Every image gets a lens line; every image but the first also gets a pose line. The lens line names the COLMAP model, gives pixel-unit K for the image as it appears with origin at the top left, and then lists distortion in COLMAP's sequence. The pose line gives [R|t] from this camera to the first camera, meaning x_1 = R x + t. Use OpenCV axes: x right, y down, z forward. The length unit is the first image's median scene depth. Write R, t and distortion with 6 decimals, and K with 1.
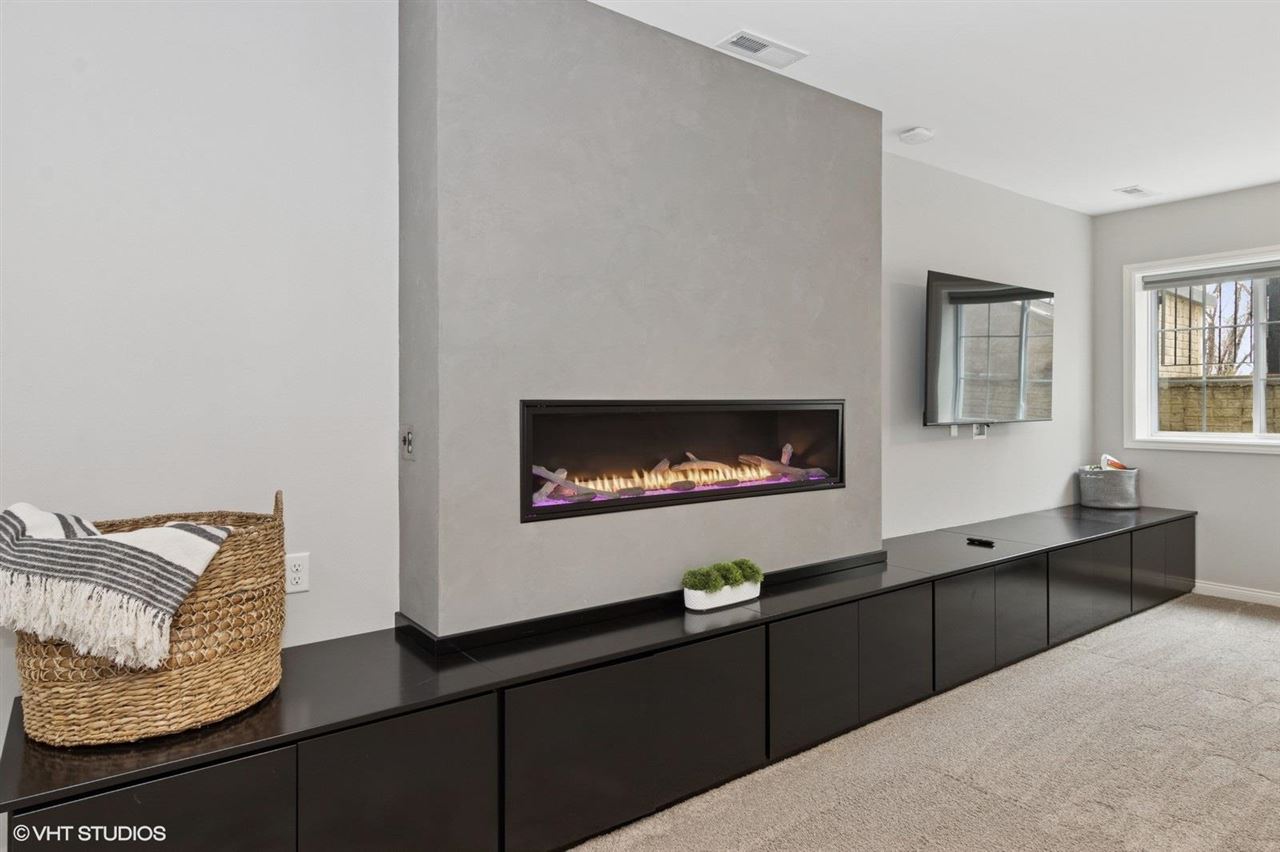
lens RADIAL K [[756.5, 0, 640.8], [0, 756.5, 412.9], [0, 0, 1]] dist [-0.005164, -0.001673]
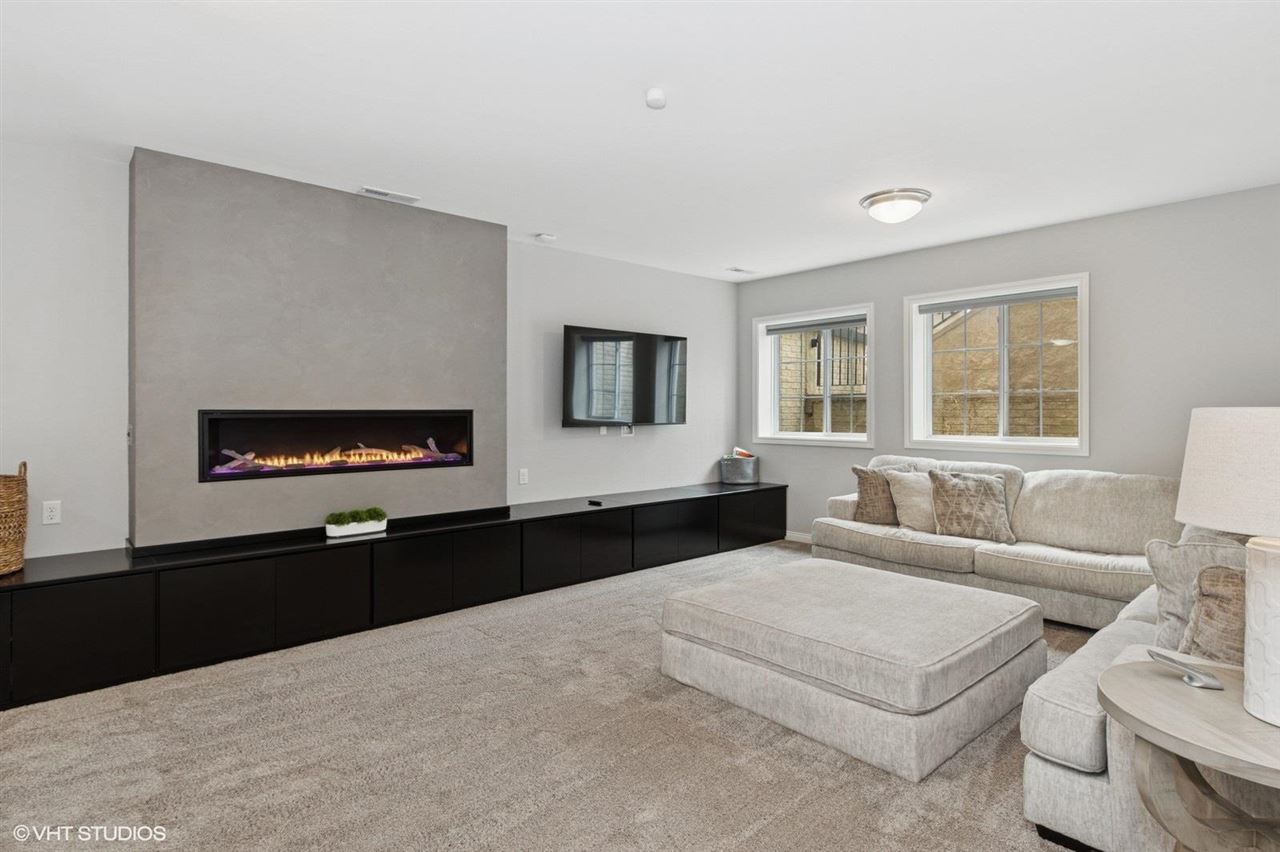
lens RADIAL K [[656.0, 0, 640.6], [0, 656.0, 422.2], [0, 0, 1]] dist [0.002790, -0.000120]
pose [[0.994935, 0.001219, 0.100510, 0.486736], [-0.001628, 0.999991, 0.003982, 0.002238], [-0.100504, -0.004126, 0.994928, -0.404384]]
